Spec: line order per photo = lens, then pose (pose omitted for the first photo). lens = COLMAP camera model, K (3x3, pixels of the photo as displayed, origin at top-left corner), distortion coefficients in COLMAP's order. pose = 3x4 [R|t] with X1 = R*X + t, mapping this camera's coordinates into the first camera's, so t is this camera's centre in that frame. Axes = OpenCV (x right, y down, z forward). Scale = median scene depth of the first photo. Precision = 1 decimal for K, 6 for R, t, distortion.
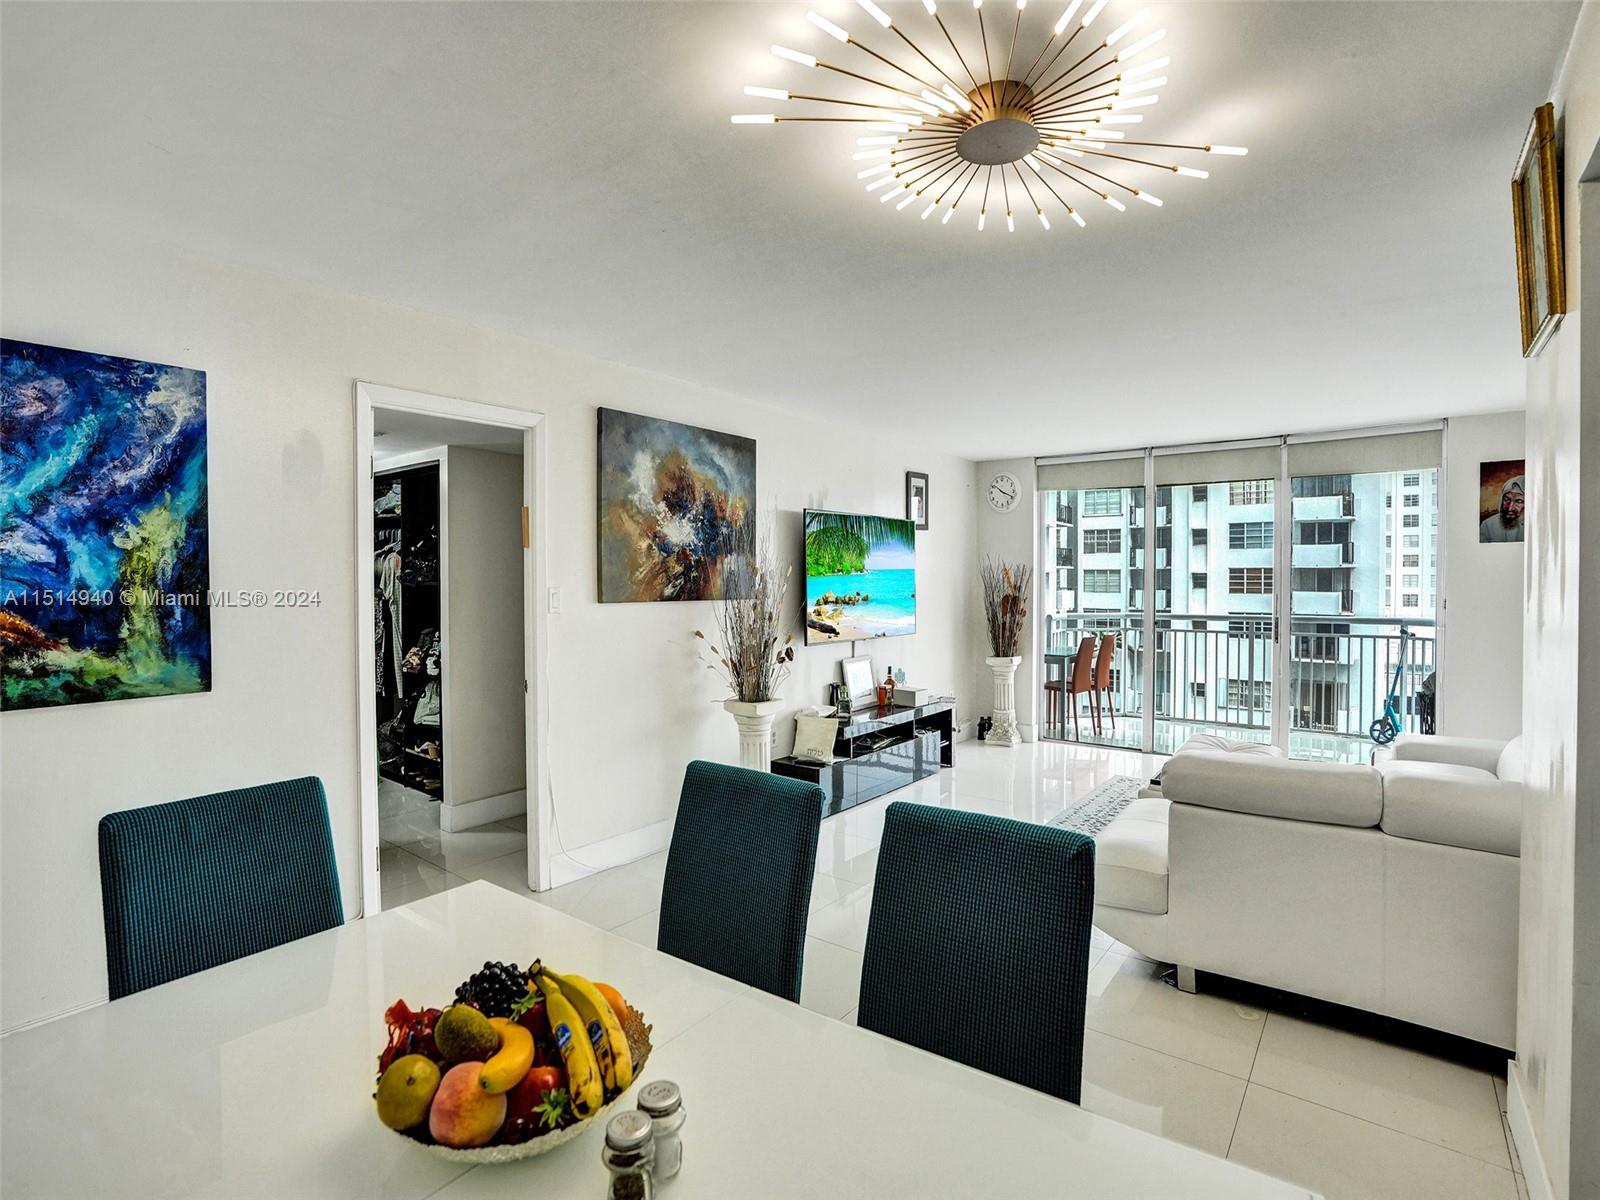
lens RADIAL K [[766.3, 0, 836.6], [0, 766.3, 602.3], [0, 0, 1]] dist [-0.043639, 0.009216]
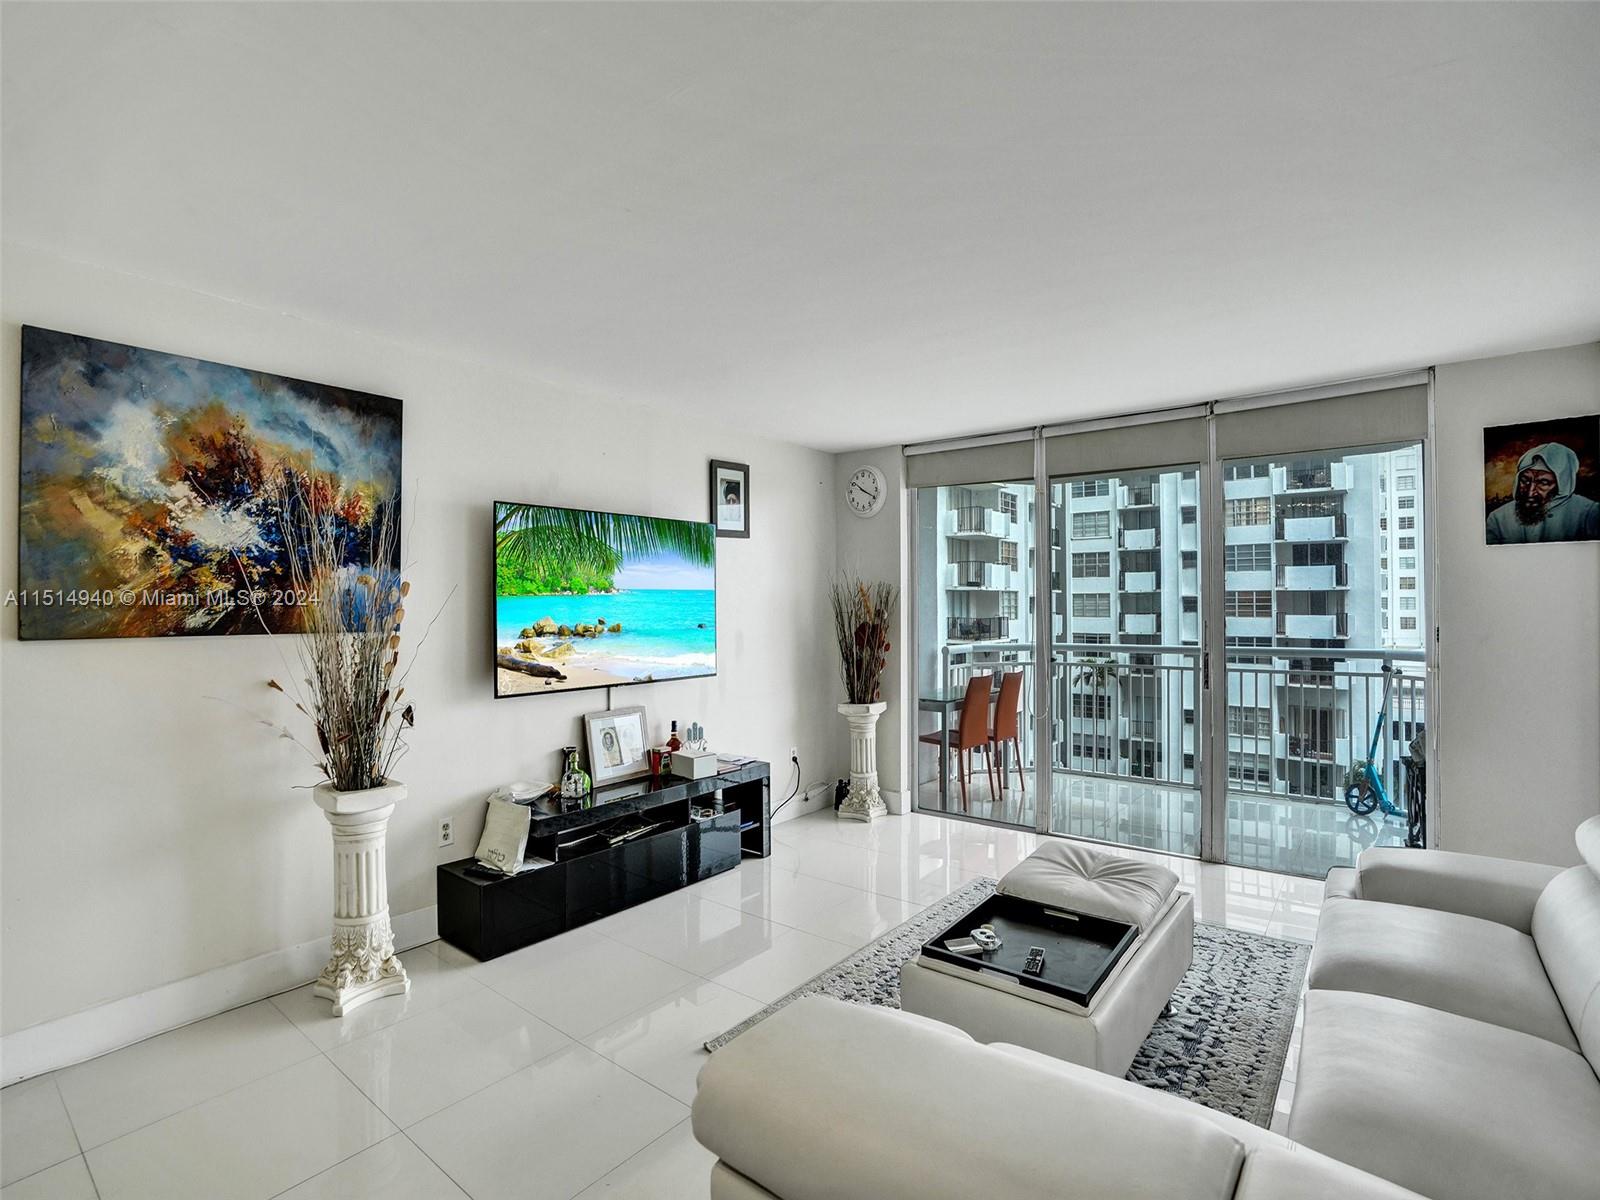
lens RADIAL K [[766.3, 0, 827.9], [0, 766.3, 610.5], [0, 0, 1]] dist [-0.043639, 0.009216]
pose [[0.999956, -0.004293, -0.008303, 0.229156], [0.004098, 0.999720, -0.023292, -0.004946], [0.008401, 0.023257, 0.999694, 0.271730]]
